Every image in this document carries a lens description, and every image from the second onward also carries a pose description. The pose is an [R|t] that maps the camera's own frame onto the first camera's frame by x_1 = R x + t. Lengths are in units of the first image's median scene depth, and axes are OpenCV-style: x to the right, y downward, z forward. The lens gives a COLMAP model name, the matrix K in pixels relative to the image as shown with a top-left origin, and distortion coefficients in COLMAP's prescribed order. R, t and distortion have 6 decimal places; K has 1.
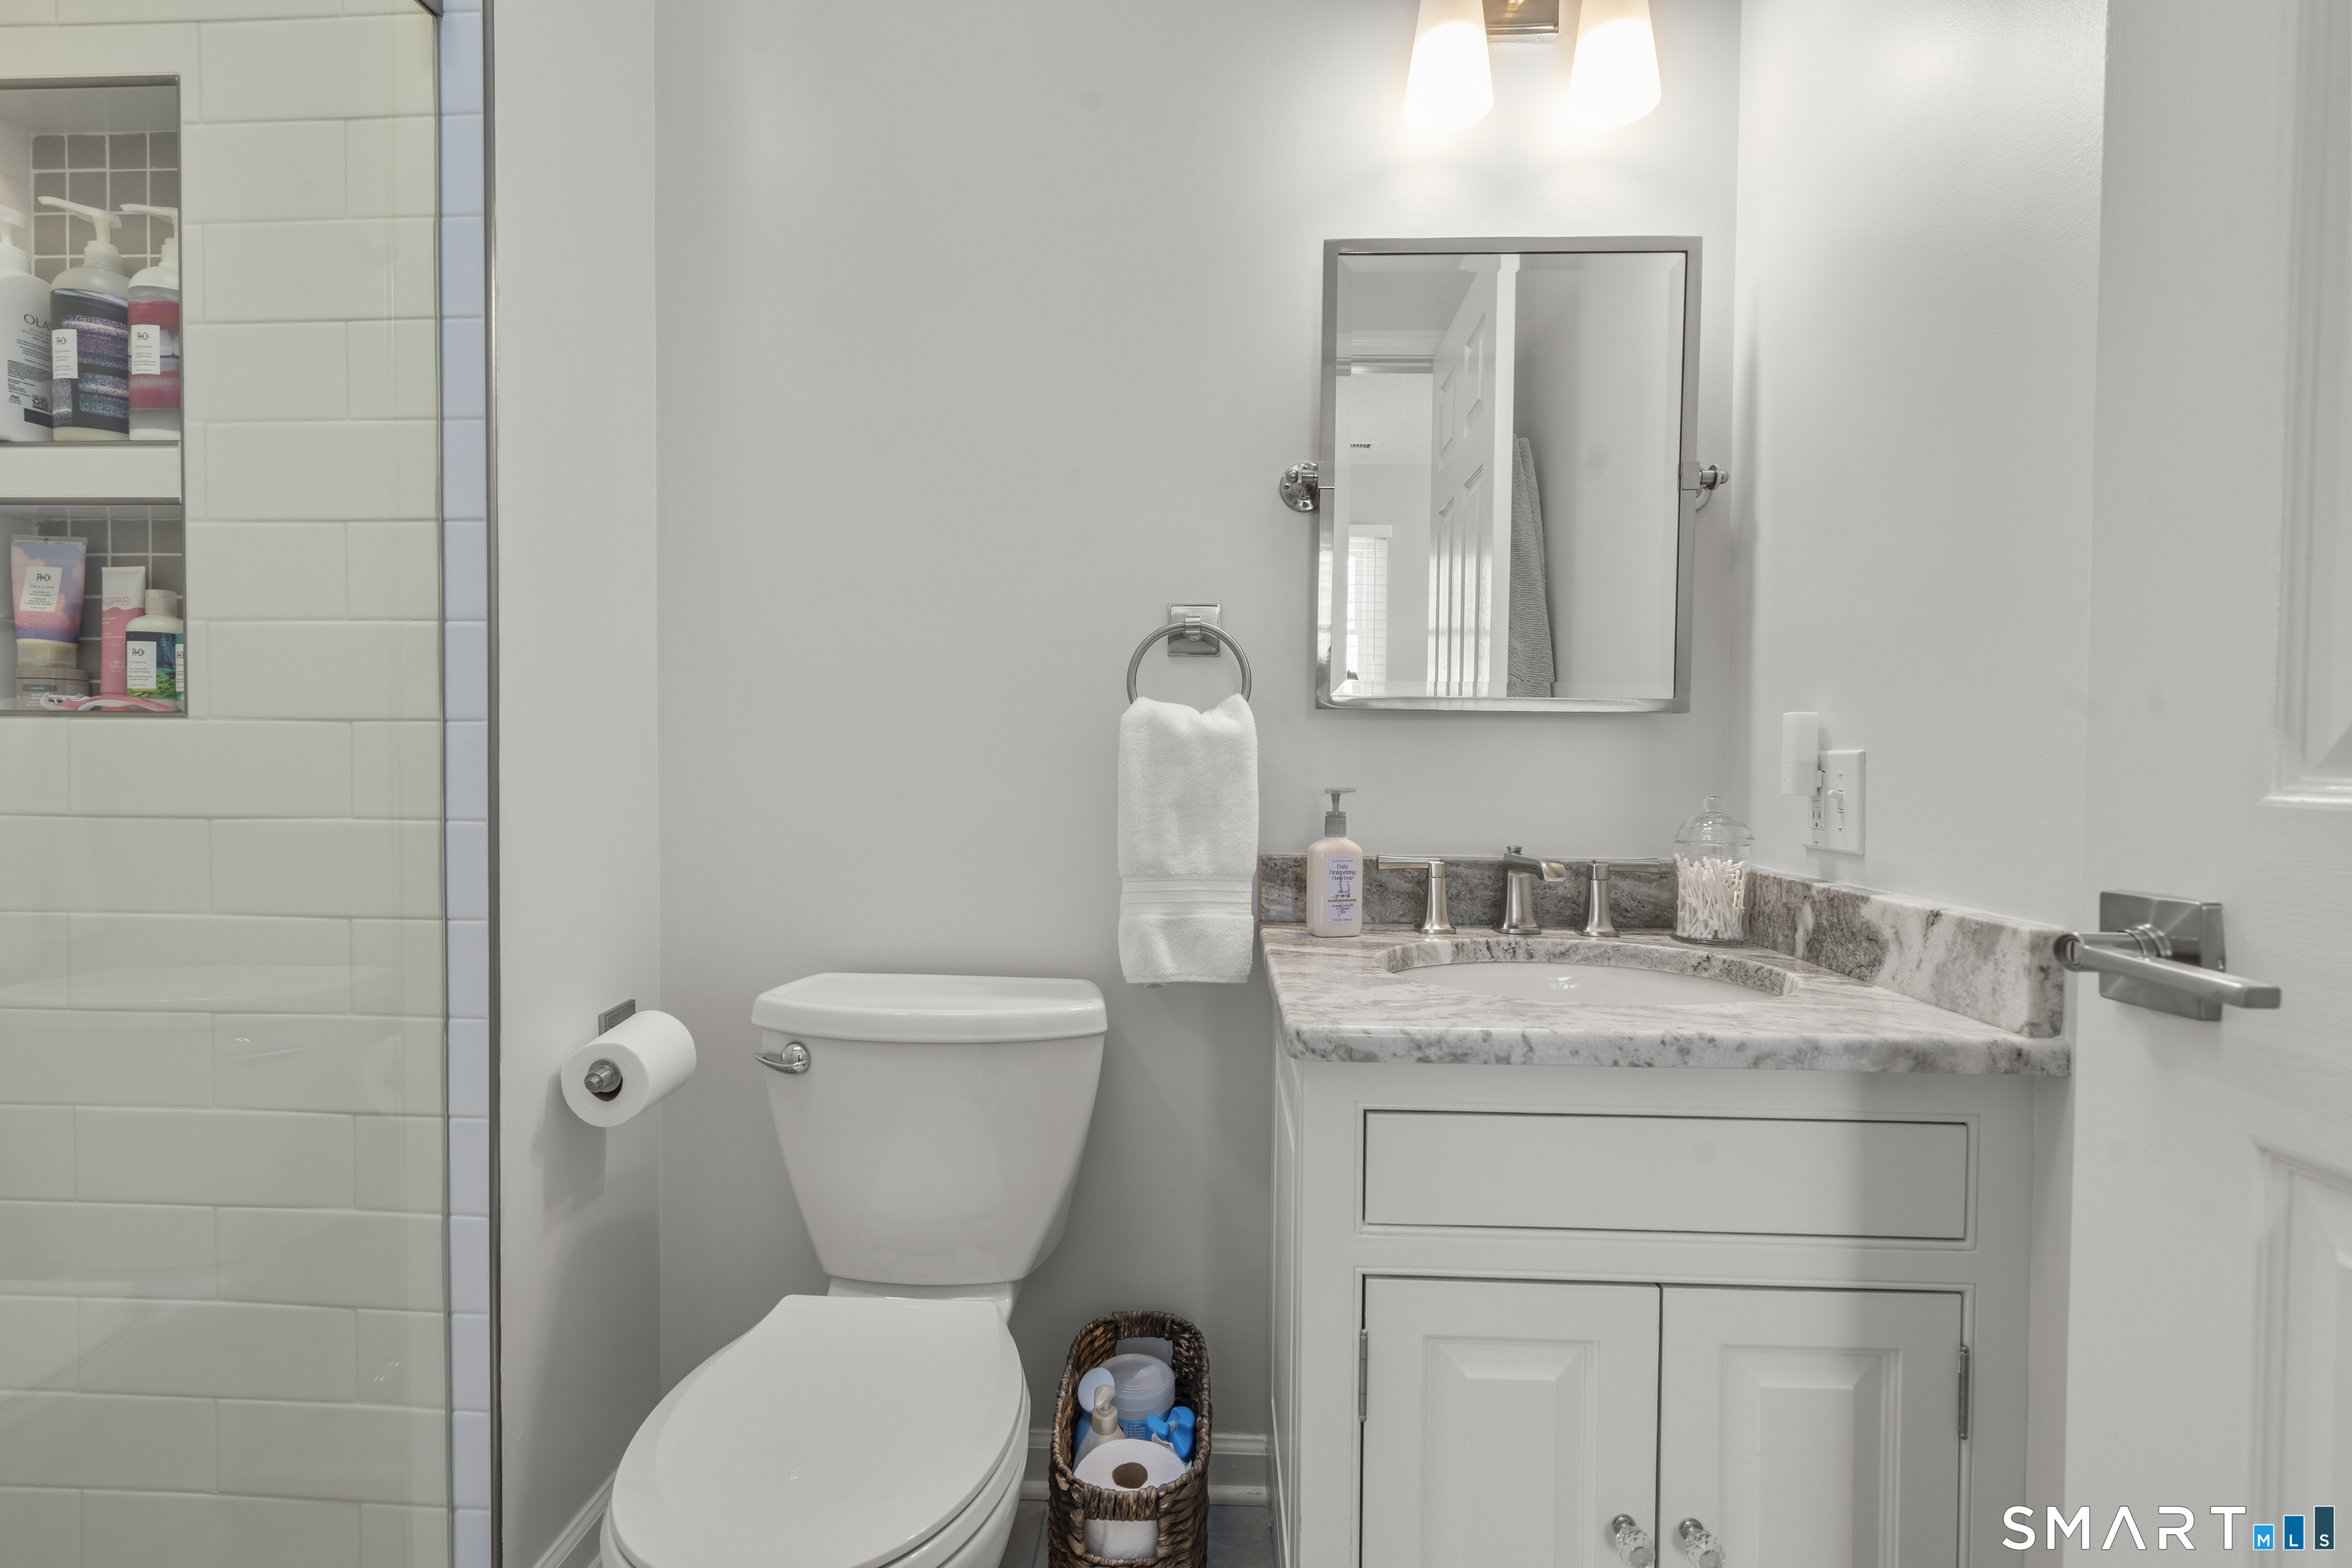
lens RADIAL K [[1057.1, 0, 1175.8], [0, 1057.1, 772.8], [0, 0, 1]] dist [-0.002868, 0.001388]
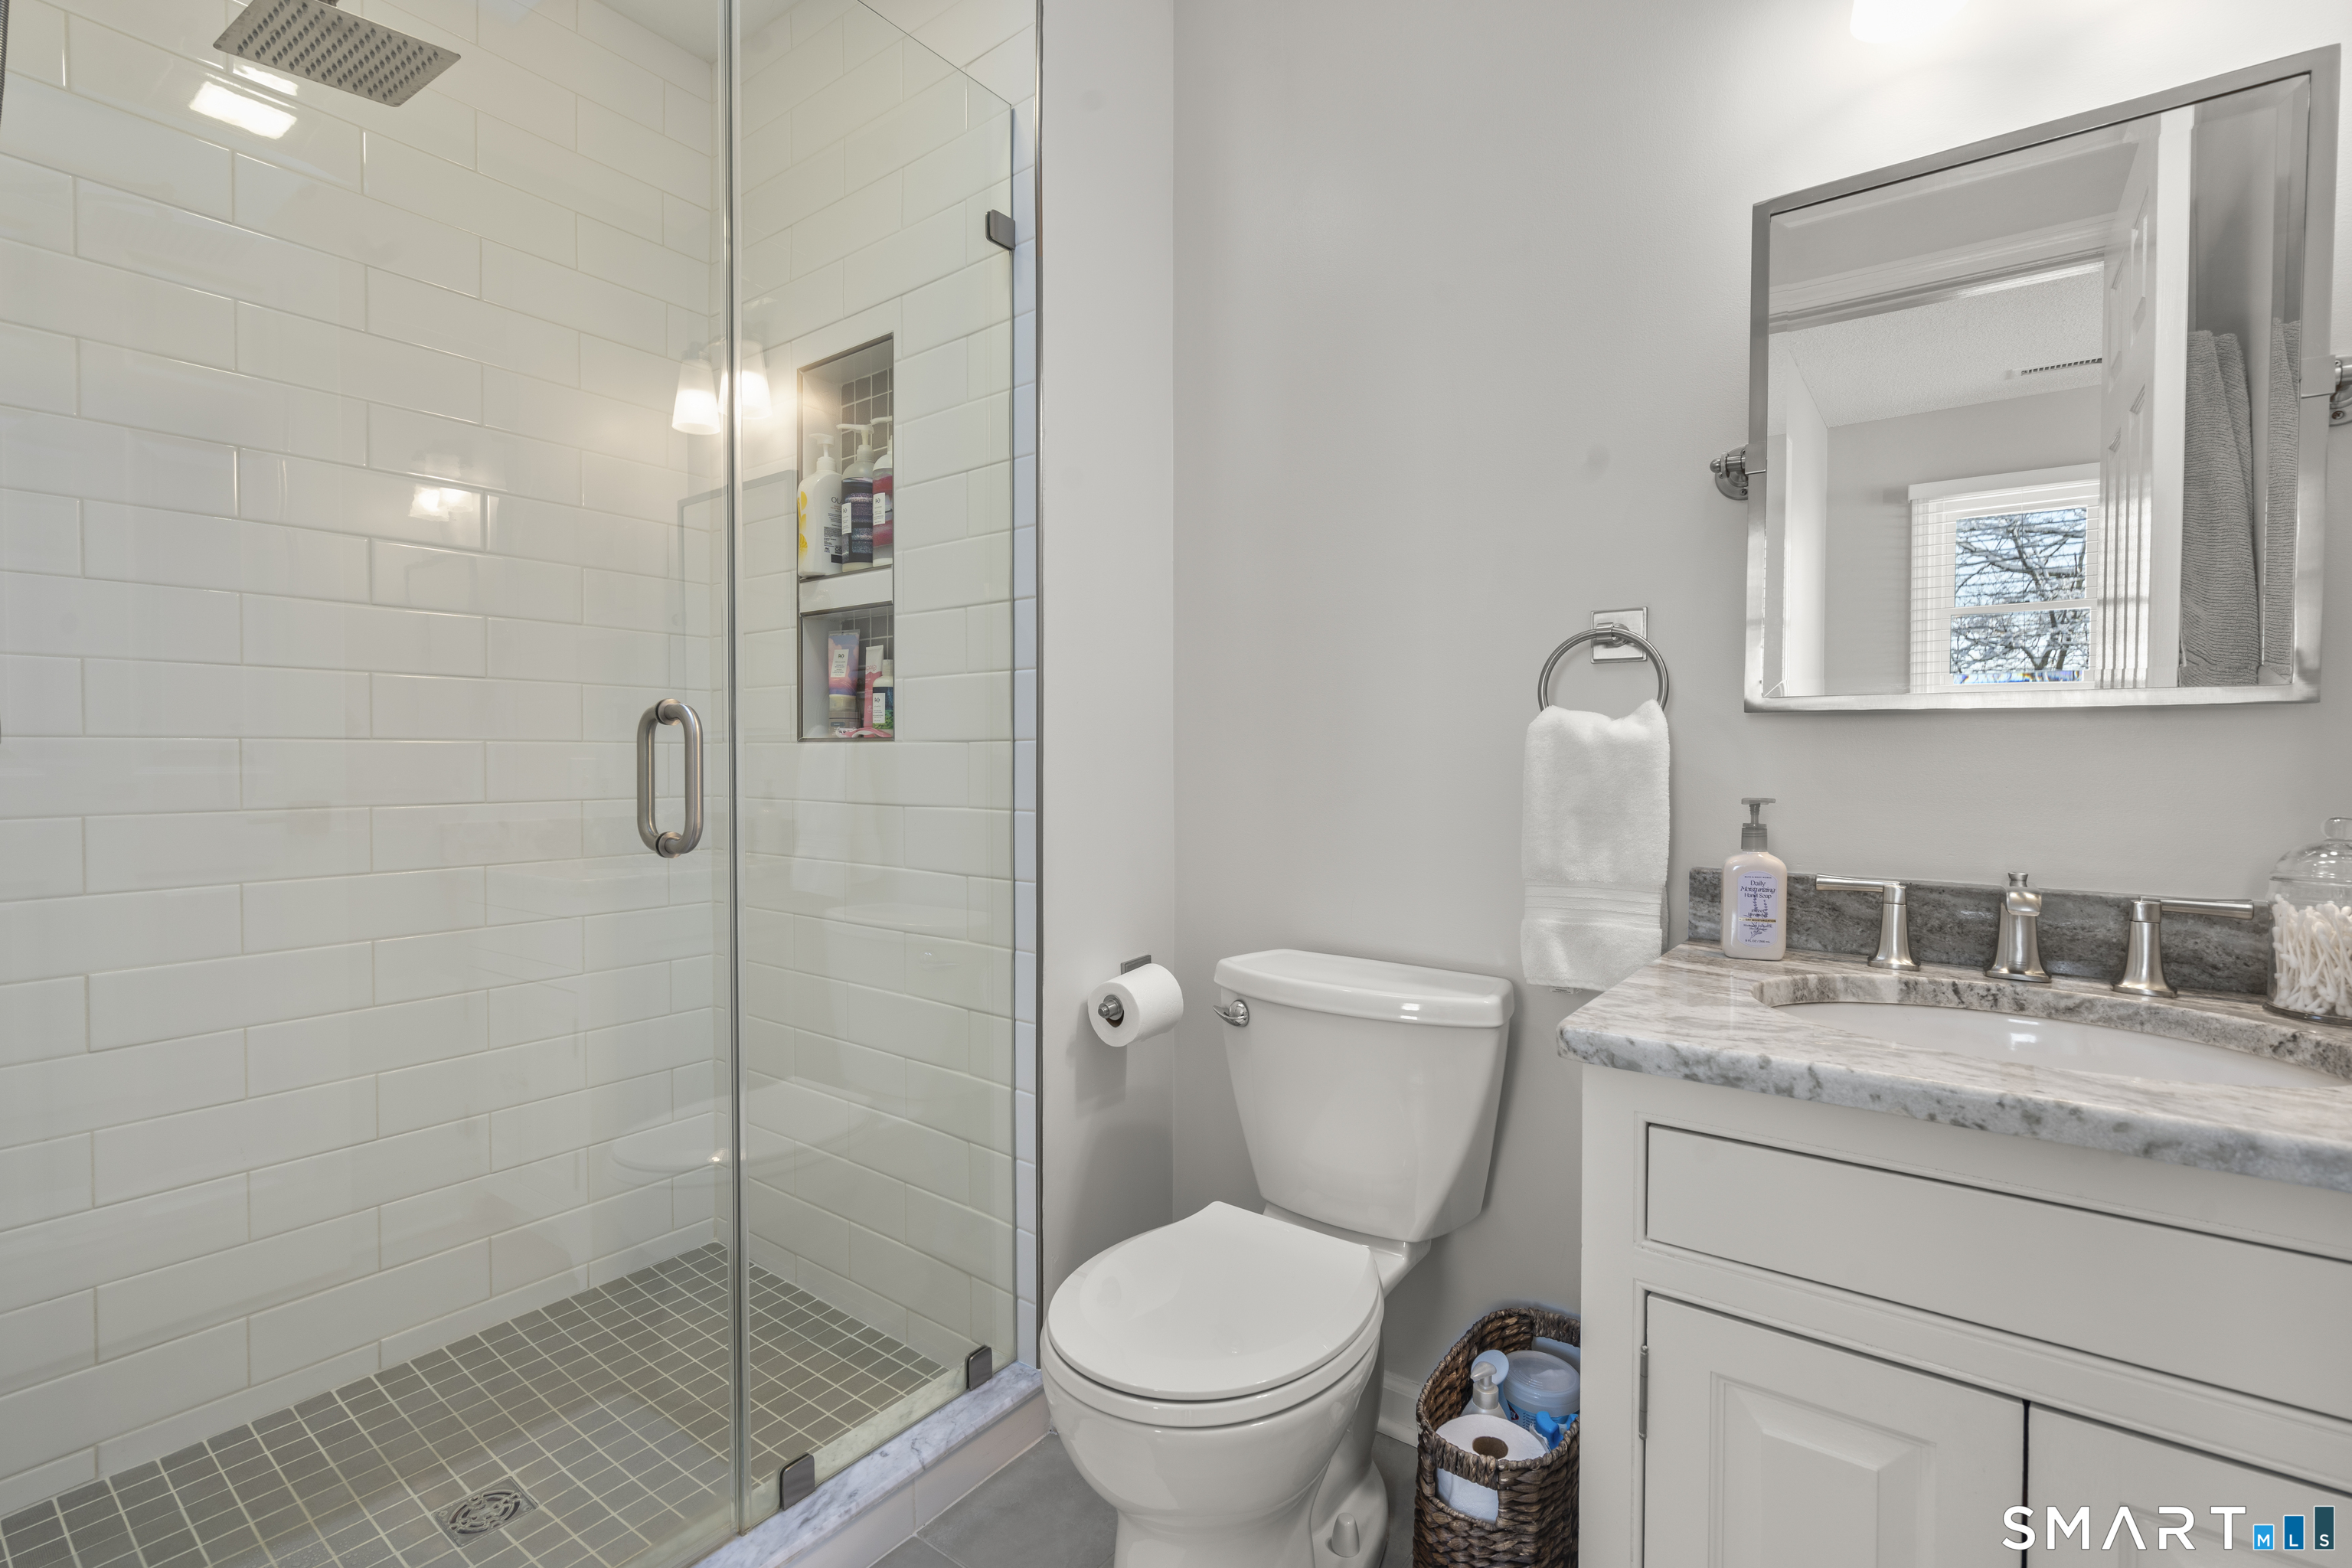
lens RADIAL K [[1048.5, 0, 1175.7], [0, 1048.5, 772.3], [0, 0, 1]] dist [-0.000363, 0.004302]
pose [[0.826094, 0.001661, -0.563531, 0.269619], [-0.006075, 0.999964, -0.005959, 0.000560], [0.563500, 0.008346, 0.826074, -0.043235]]
